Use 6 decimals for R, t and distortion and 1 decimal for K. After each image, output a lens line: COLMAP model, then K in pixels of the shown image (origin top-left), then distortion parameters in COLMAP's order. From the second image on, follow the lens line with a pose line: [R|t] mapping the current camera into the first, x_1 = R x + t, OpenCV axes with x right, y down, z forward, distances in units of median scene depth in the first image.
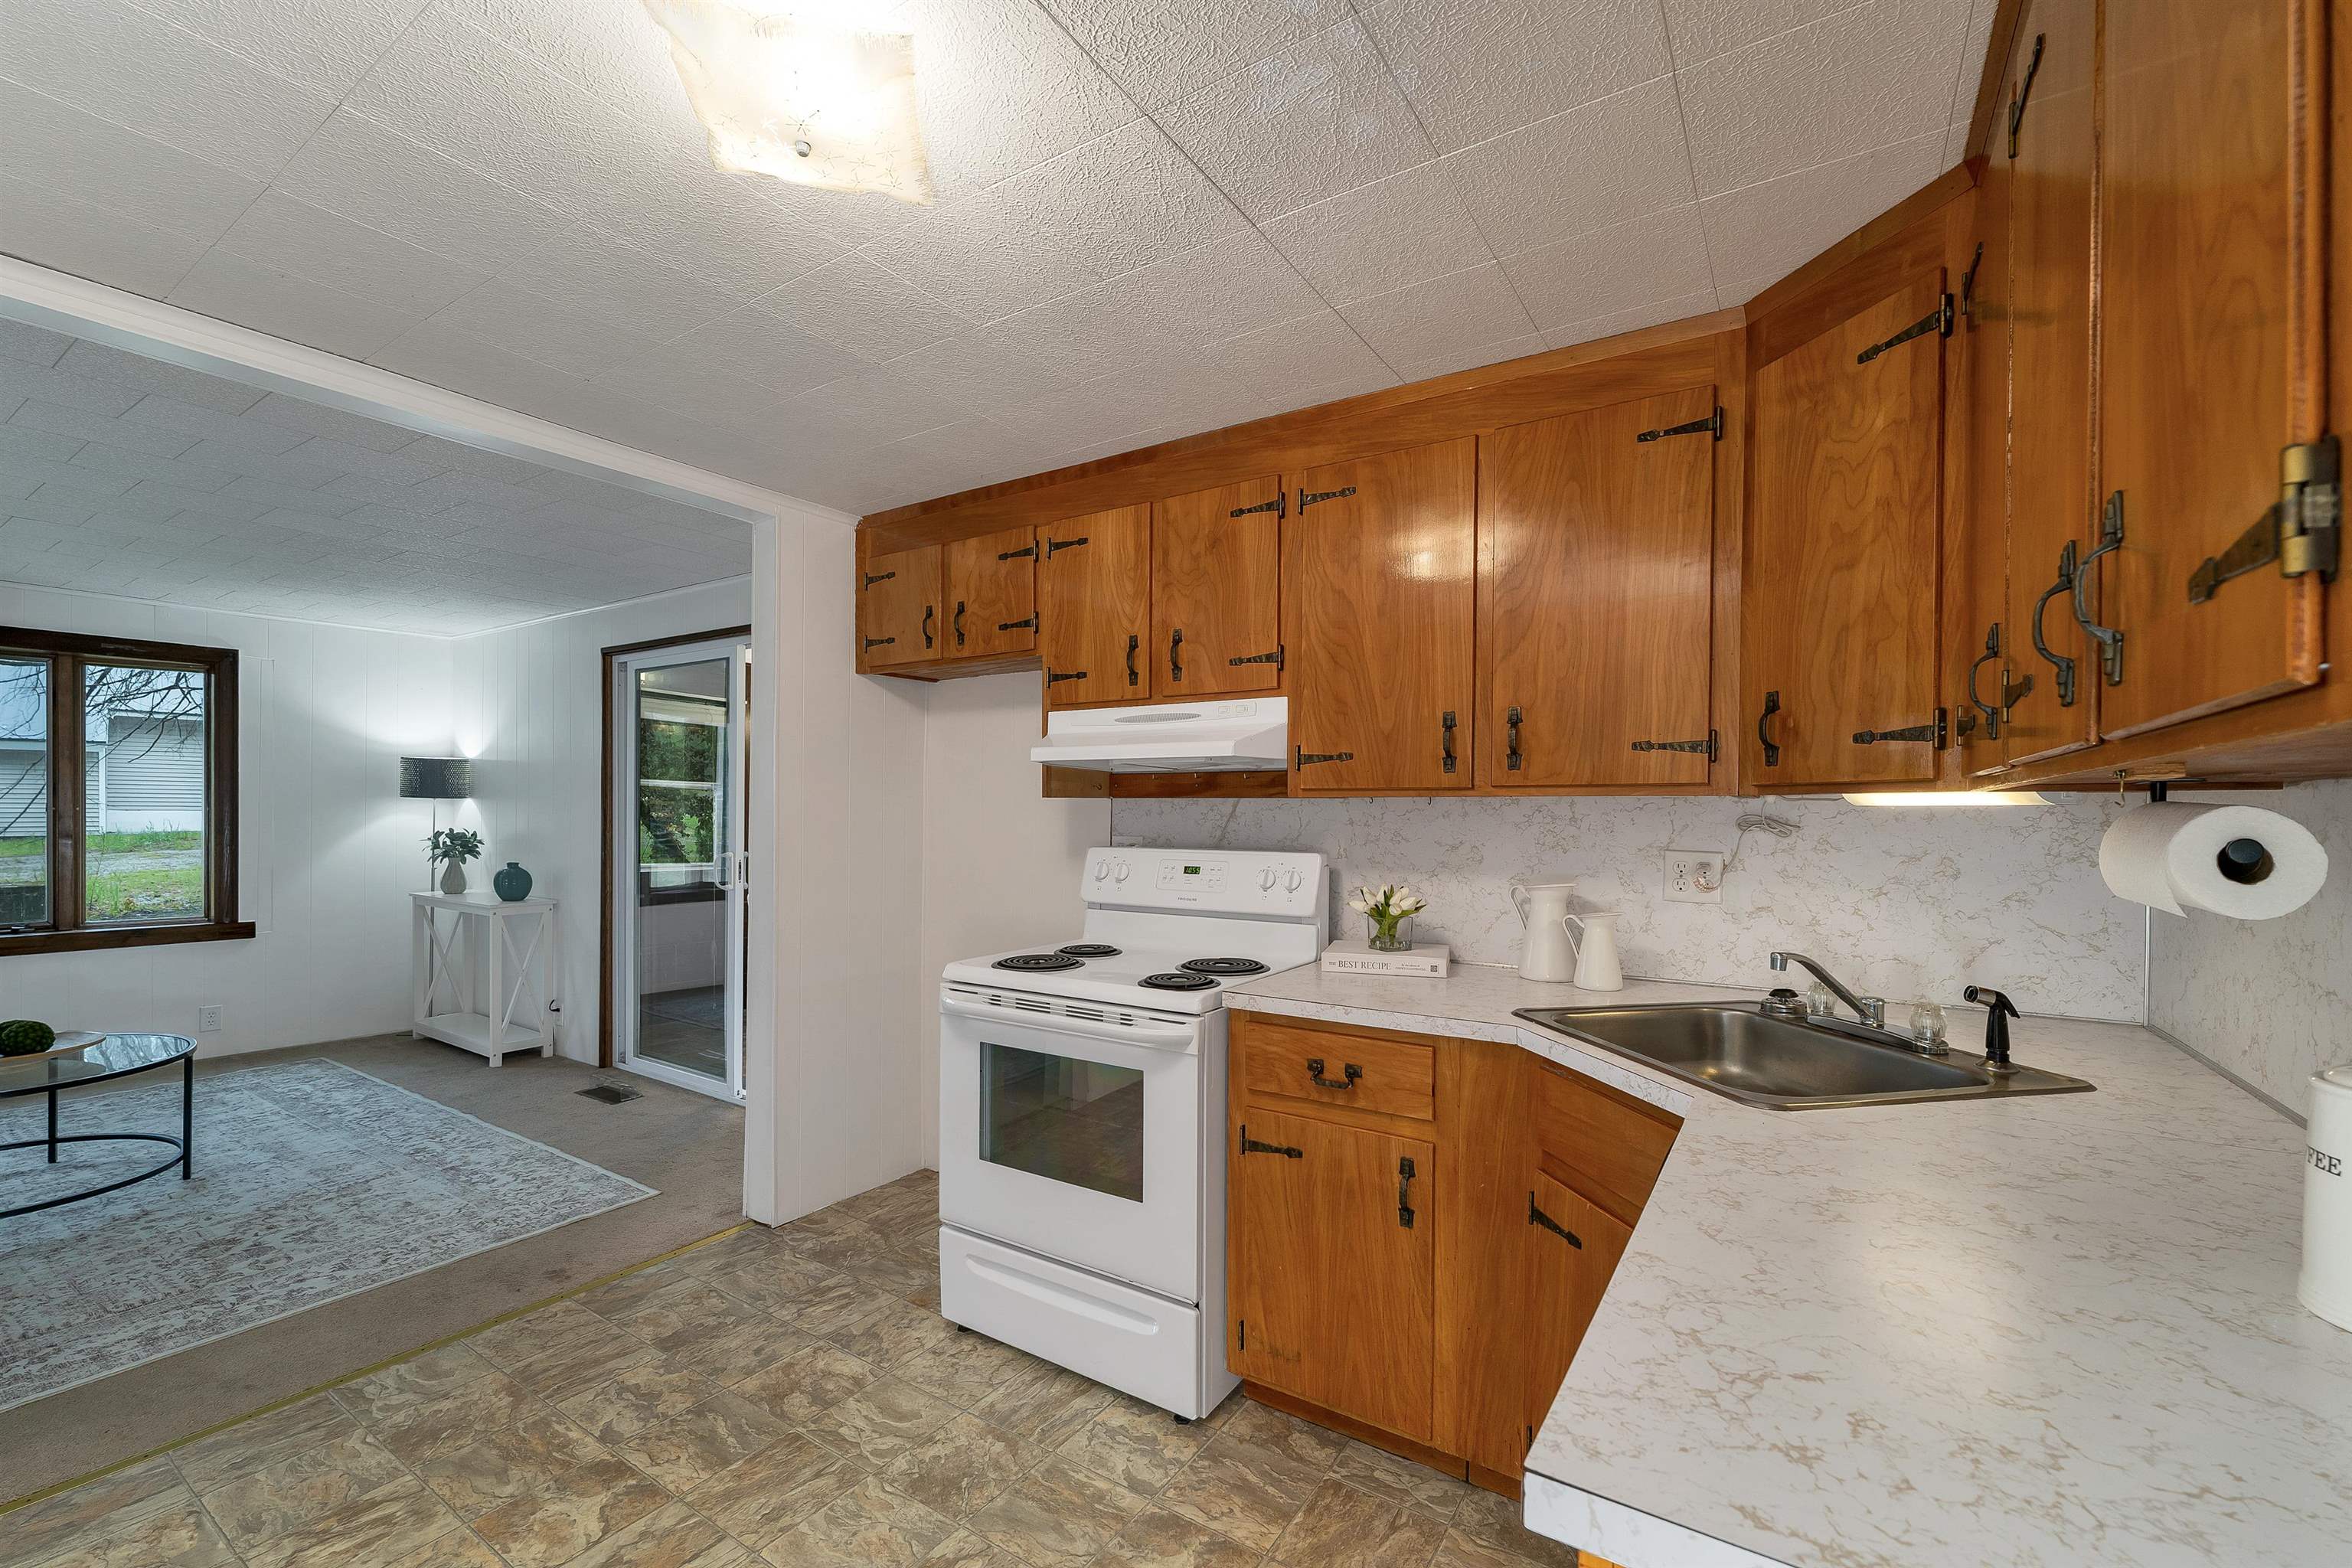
lens RADIAL K [[988.9, 0, 1183.8], [0, 988.9, 814.1], [0, 0, 1]] dist [0.002397, 0.000408]
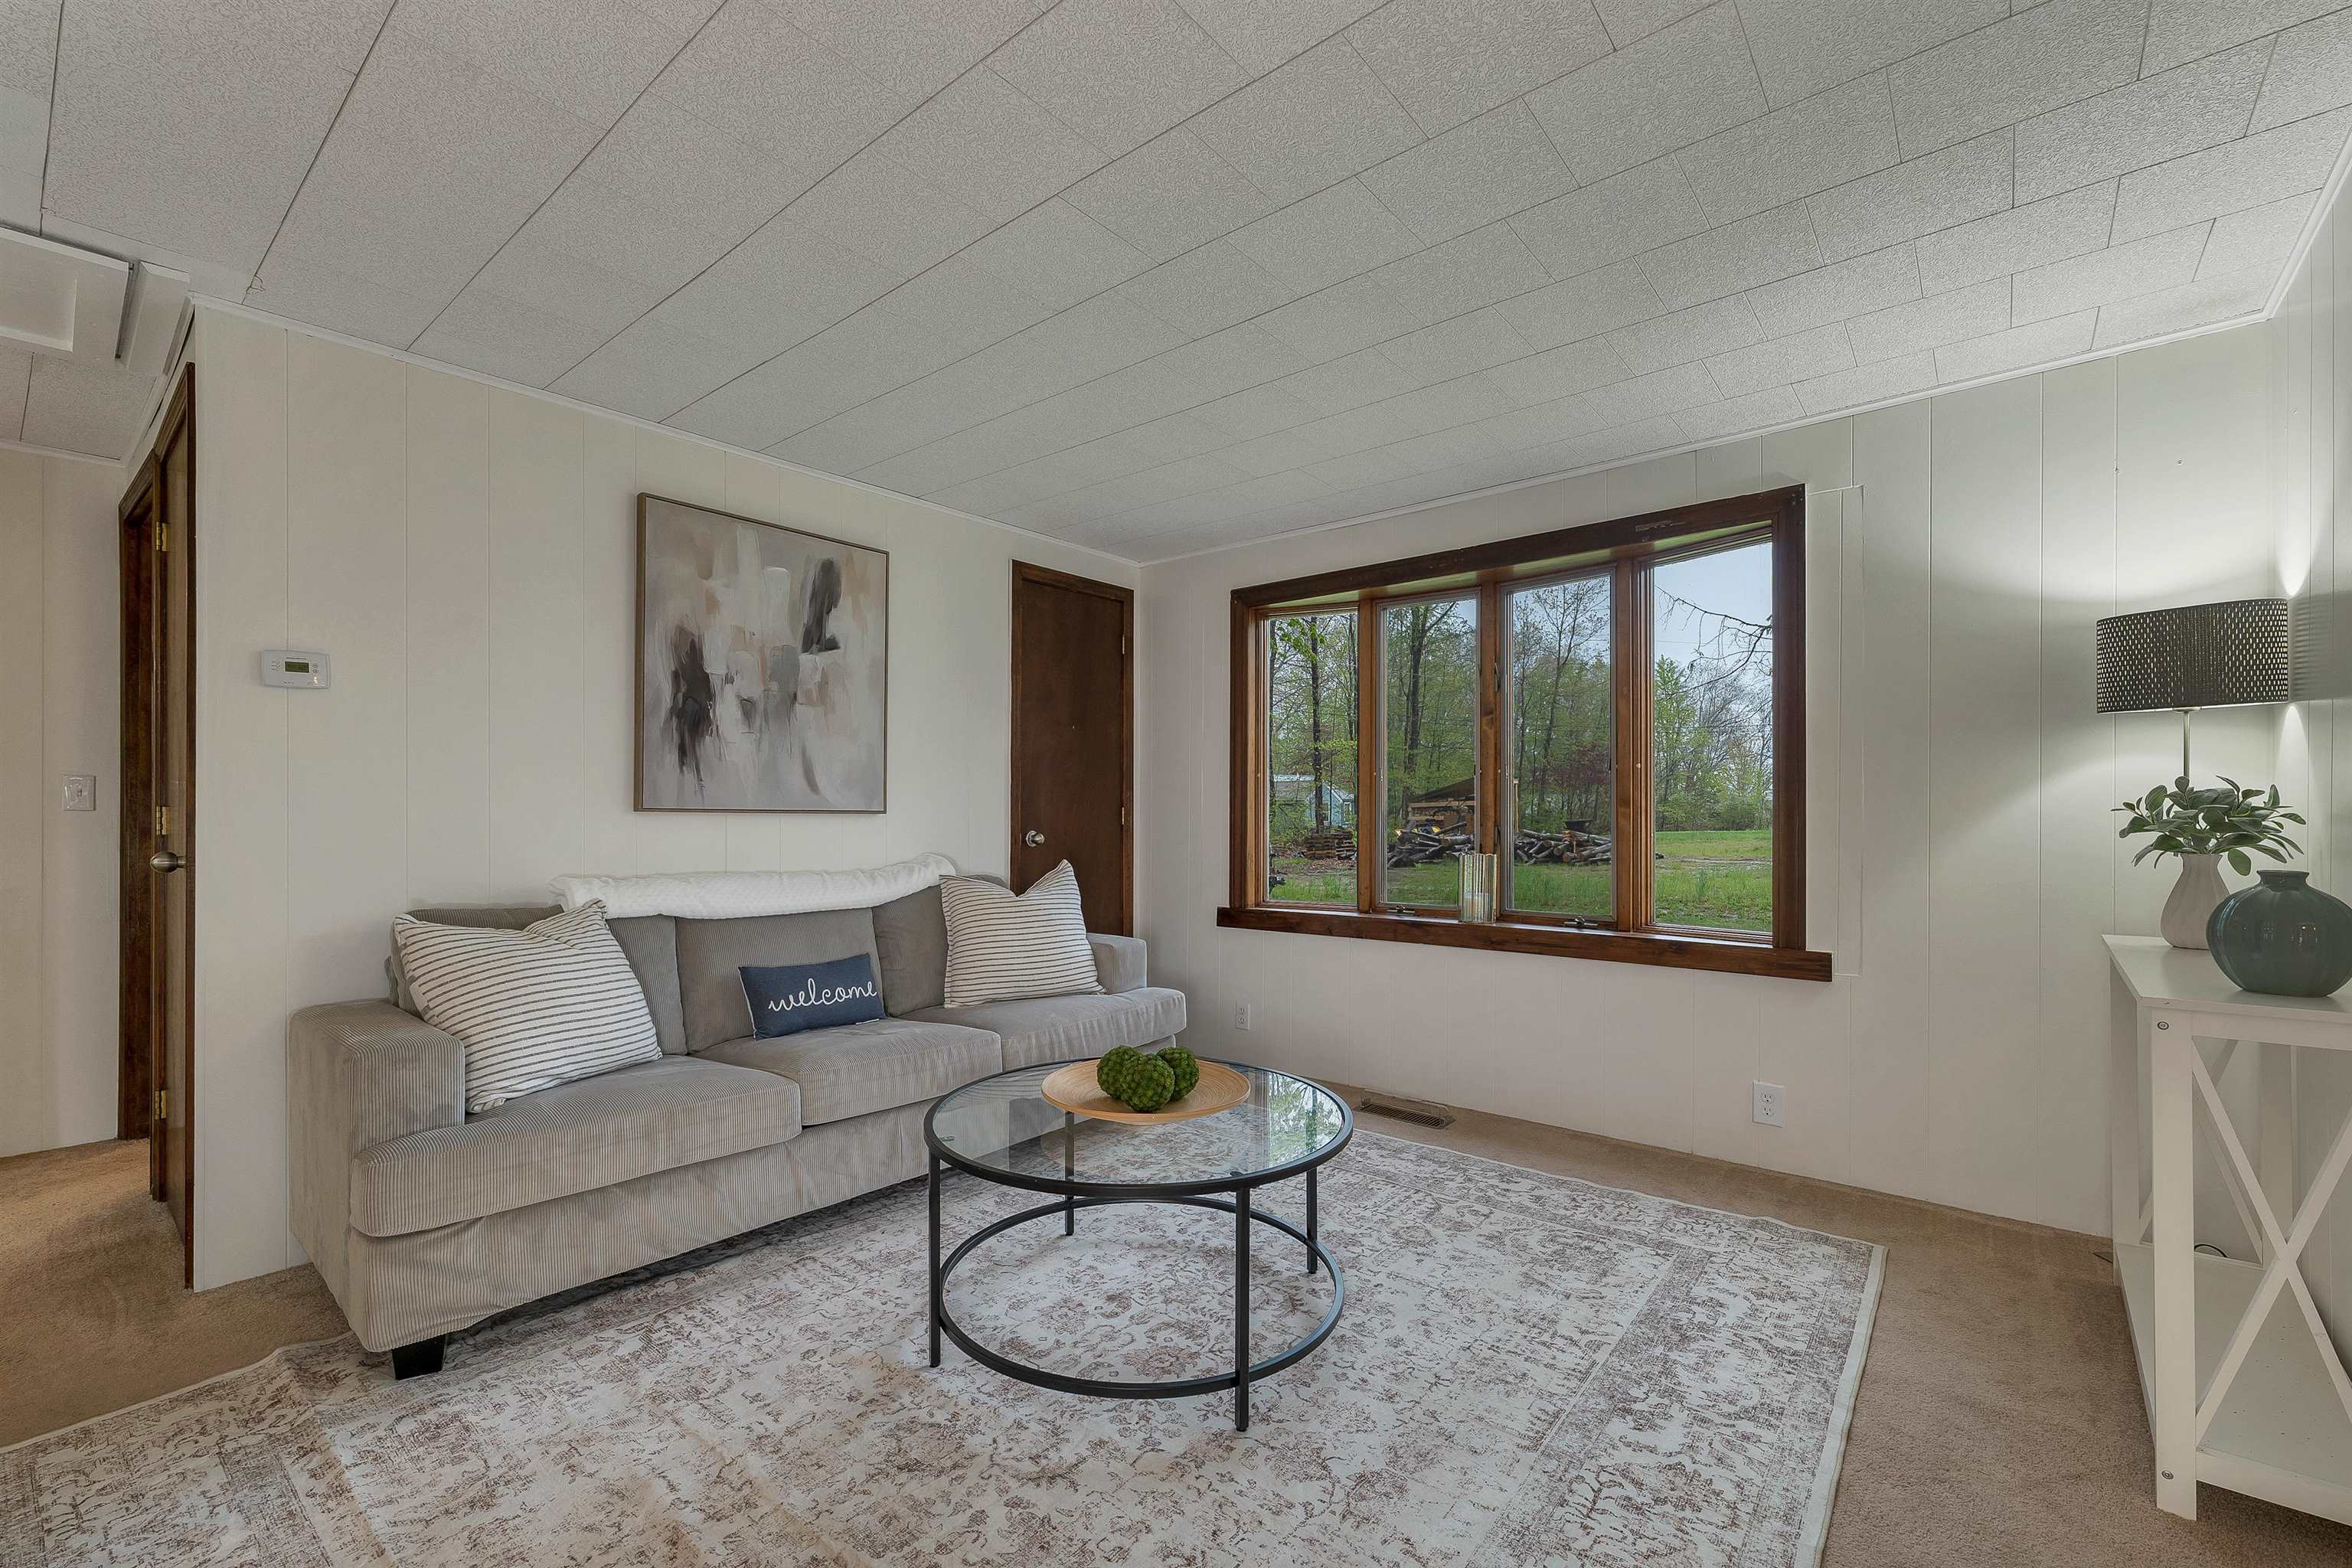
lens RADIAL K [[988.9, 0, 1183.8], [0, 988.9, 814.1], [0, 0, 1]] dist [0.002397, 0.000408]
pose [[-0.117287, -0.010681, -0.993041, -0.399432], [-0.004907, 0.999936, -0.010175, 0.044004], [0.993086, 0.003679, -0.117332, 0.846150]]
